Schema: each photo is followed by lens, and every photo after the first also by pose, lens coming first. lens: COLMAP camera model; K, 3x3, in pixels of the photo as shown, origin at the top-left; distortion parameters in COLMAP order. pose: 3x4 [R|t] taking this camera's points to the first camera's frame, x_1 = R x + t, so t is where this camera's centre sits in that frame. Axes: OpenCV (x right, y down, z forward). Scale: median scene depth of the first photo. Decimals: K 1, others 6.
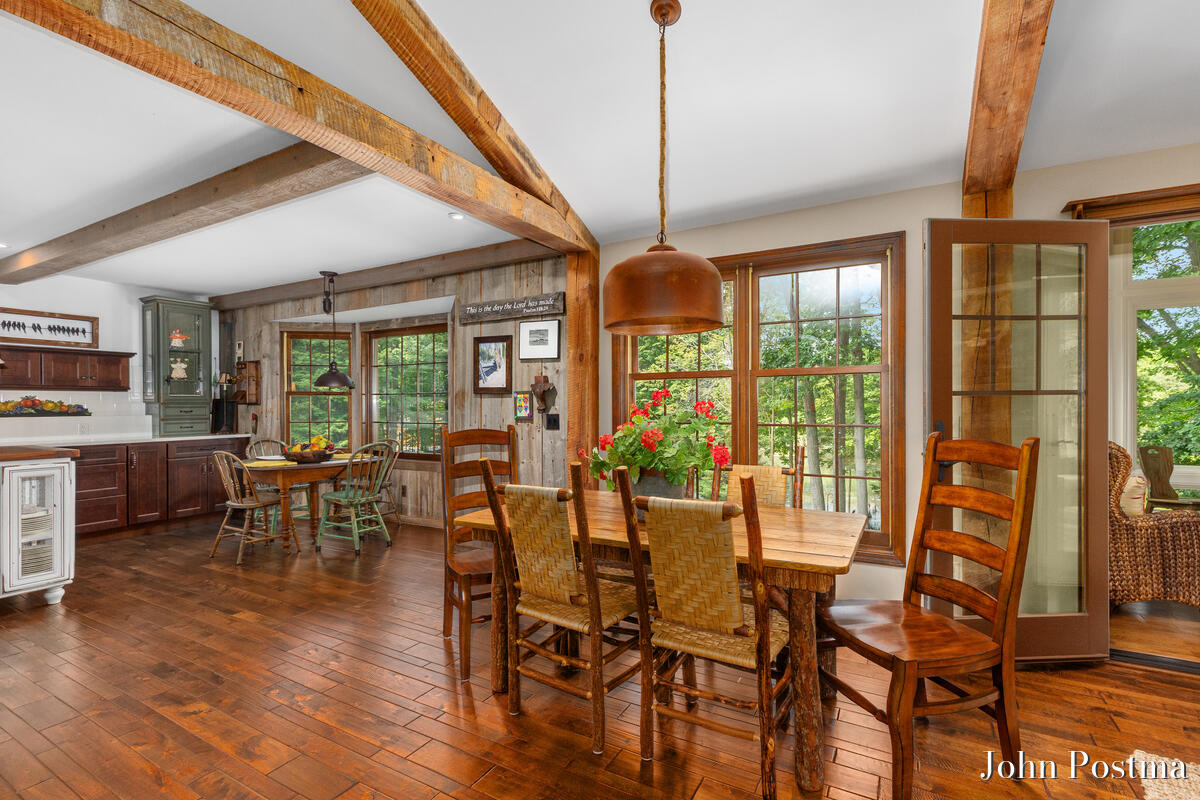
lens RADIAL K [[540.5, 0, 600.4], [0, 540.5, 404.8], [0, 0, 1]] dist [0.007812, -0.000849]
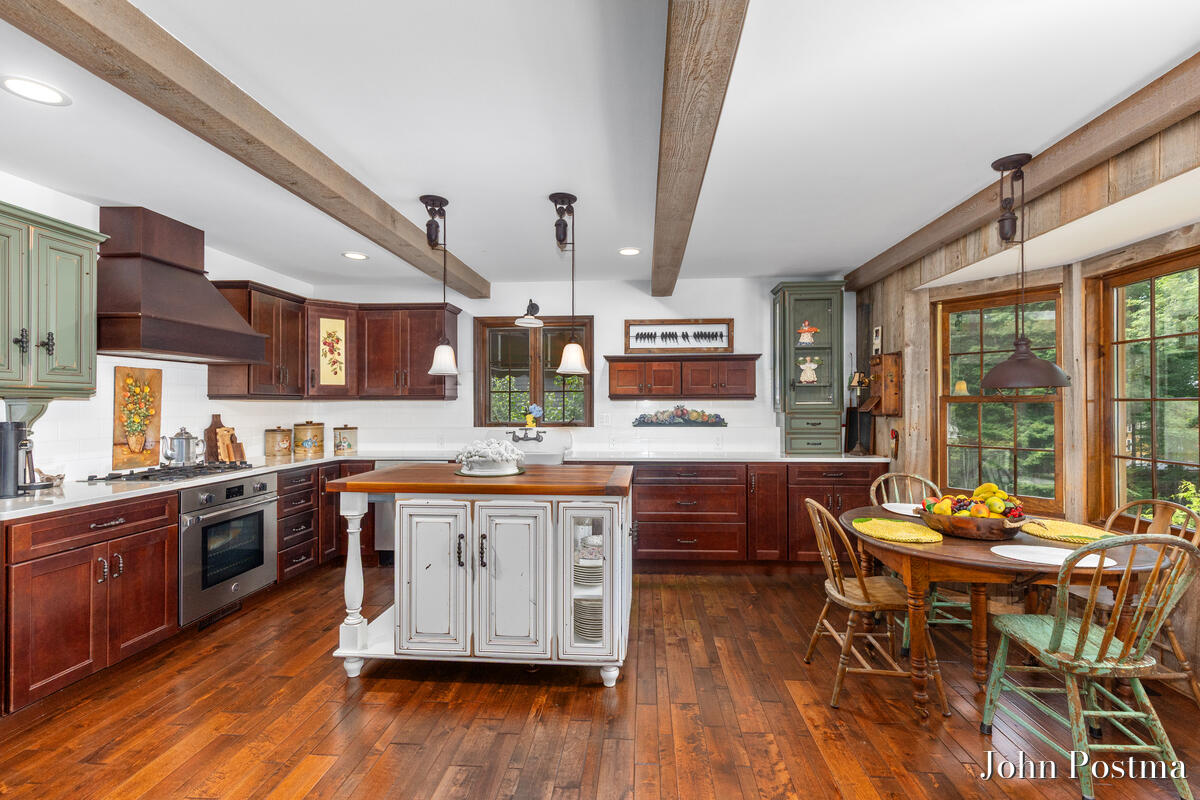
lens RADIAL K [[540.5, 0, 614.0], [0, 540.5, 402.2], [0, 0, 1]] dist [0.007812, -0.000849]
pose [[0.442361, -0.003000, -0.896832, -0.201865], [0.000106, 0.999995, -0.003293, -0.017707], [0.896837, 0.001361, 0.442359, 0.422726]]
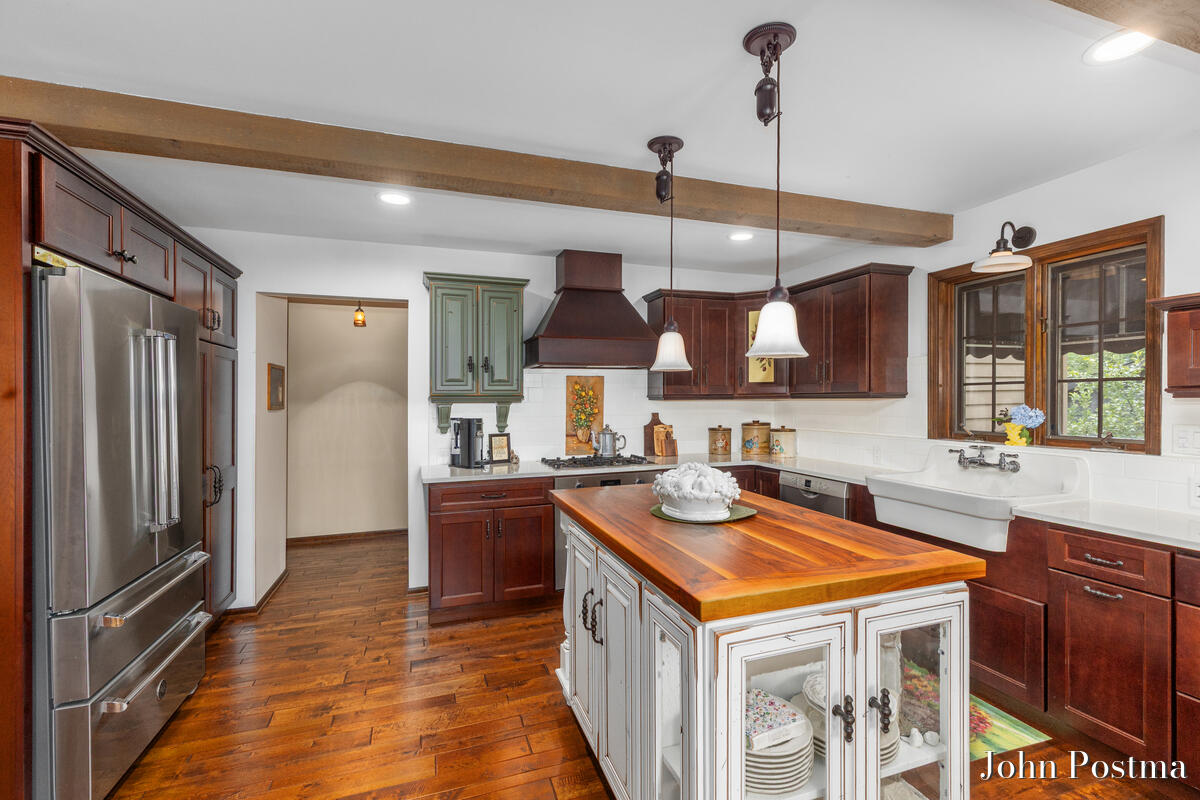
lens RADIAL K [[540.5, 0, 618.5], [0, 540.5, 406.6], [0, 0, 1]] dist [0.007812, -0.000849]
pose [[-0.648034, 0.015997, -0.761444, -0.437365], [0.007849, 0.999867, 0.014326, -0.025711], [0.761571, 0.003307, -0.648073, 0.757994]]
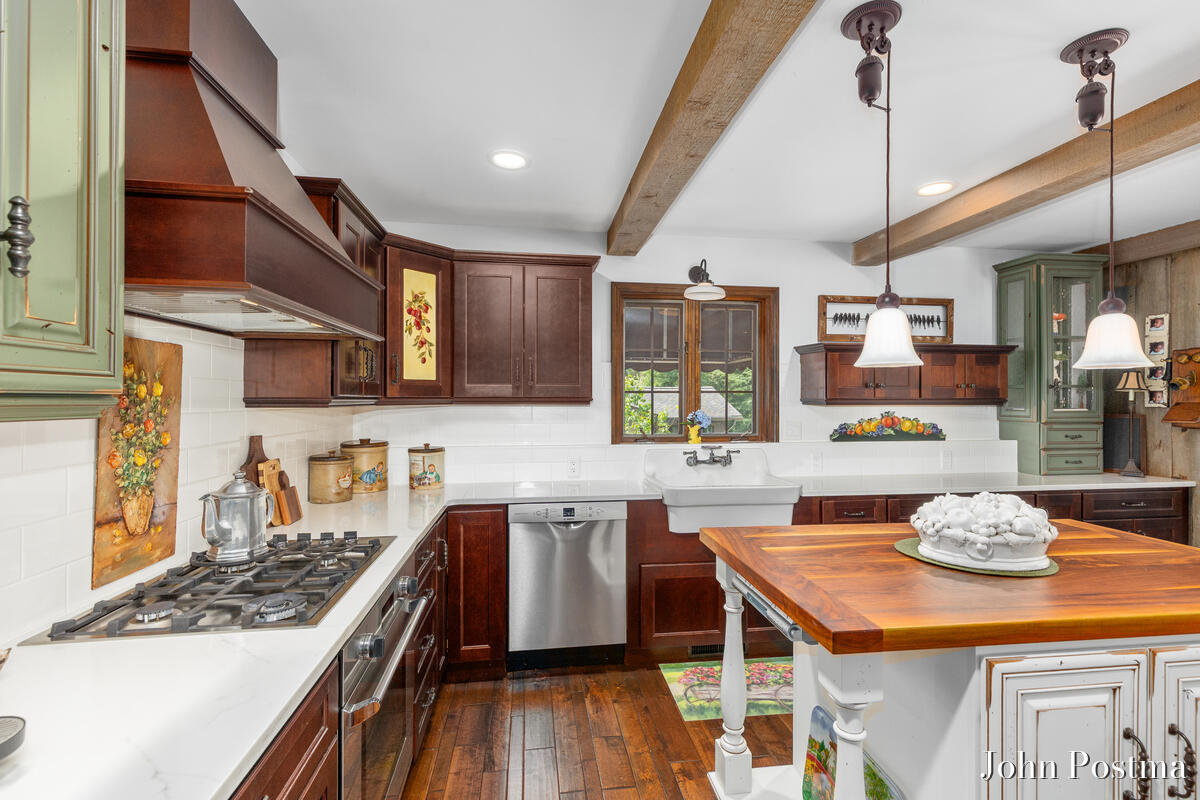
lens RADIAL K [[540.5, 0, 613.1], [0, 540.5, 400.1], [0, 0, 1]] dist [0.007812, -0.000849]
pose [[0.619260, 0.003730, -0.785177, -0.647783], [-0.003307, 0.999992, 0.002142, -0.030640], [0.785179, 0.001271, 0.619268, 0.224247]]
